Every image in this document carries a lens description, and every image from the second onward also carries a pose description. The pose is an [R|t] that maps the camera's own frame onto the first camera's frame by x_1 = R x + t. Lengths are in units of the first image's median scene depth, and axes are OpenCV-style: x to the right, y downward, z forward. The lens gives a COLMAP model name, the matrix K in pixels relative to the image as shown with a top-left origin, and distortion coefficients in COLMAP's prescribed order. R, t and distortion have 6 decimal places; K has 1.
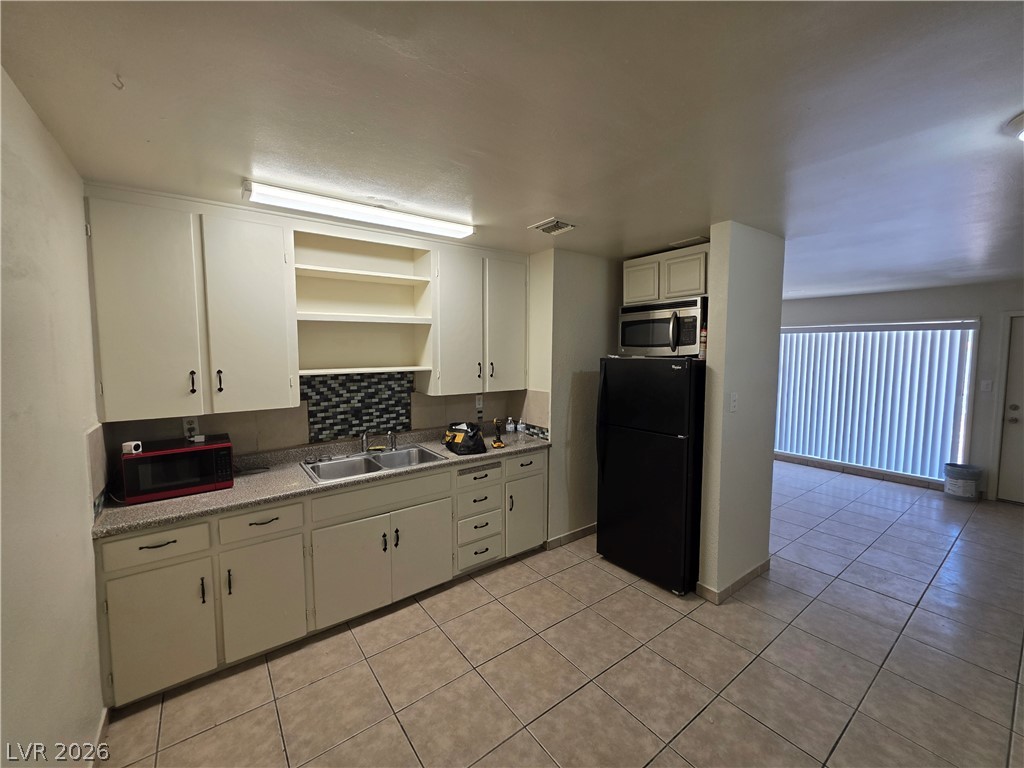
lens RADIAL K [[413.4, 0, 519.0], [0, 413.4, 381.2], [0, 0, 1]] dist [-0.001532, 0.000153]
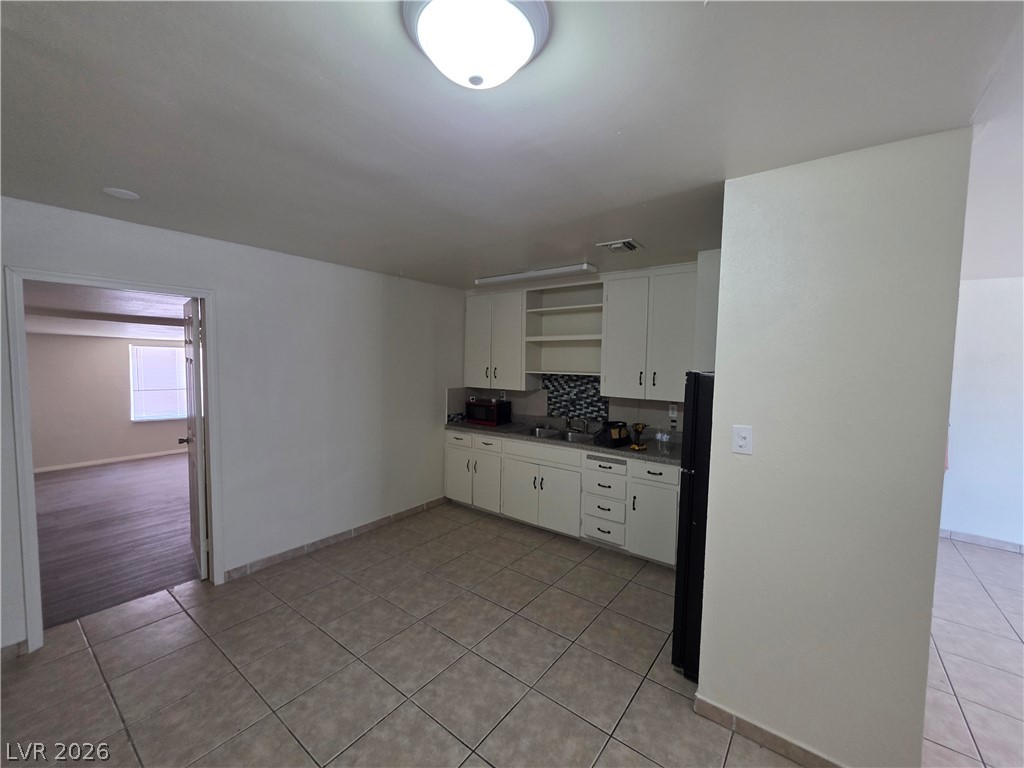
lens RADIAL K [[413.4, 0, 520.6], [0, 413.4, 385.8], [0, 0, 1]] dist [-0.001532, 0.000153]
pose [[0.273814, 0.068670, -0.959328, 0.961021], [-0.090057, 0.994896, 0.045512, -0.031227], [0.957557, 0.073932, 0.278601, 0.422000]]
